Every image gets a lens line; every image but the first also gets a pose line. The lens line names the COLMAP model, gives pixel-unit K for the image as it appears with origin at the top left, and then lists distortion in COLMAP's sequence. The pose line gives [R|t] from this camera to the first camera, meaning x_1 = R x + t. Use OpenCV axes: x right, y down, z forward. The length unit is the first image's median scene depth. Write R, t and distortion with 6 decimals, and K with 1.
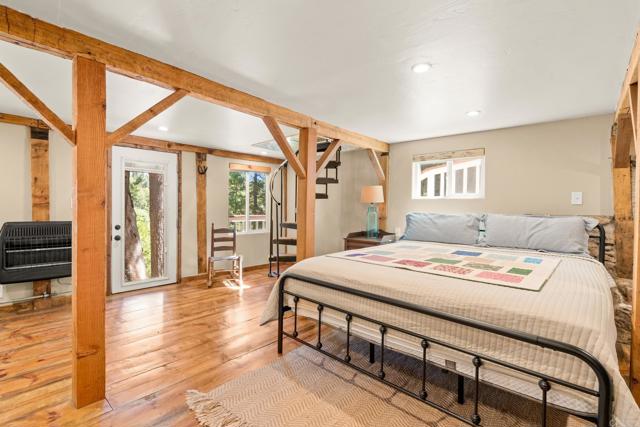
lens RADIAL K [[296.3, 0, 321.3], [0, 296.3, 210.9], [0, 0, 1]] dist [0.001211, 0.000345]
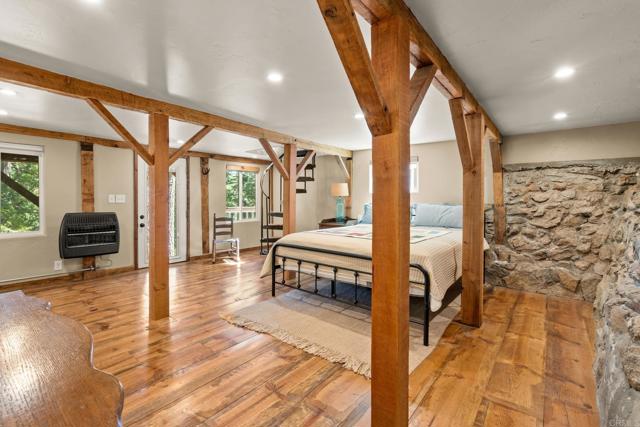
lens RADIAL K [[296.3, 0, 321.3], [0, 296.3, 210.9], [0, 0, 1]] dist [0.001211, 0.000345]
pose [[0.998194, -0.010925, 0.059067, 0.012112], [0.009379, 0.999608, 0.026395, 0.002462], [-0.059332, -0.025793, 0.997905, -0.306650]]
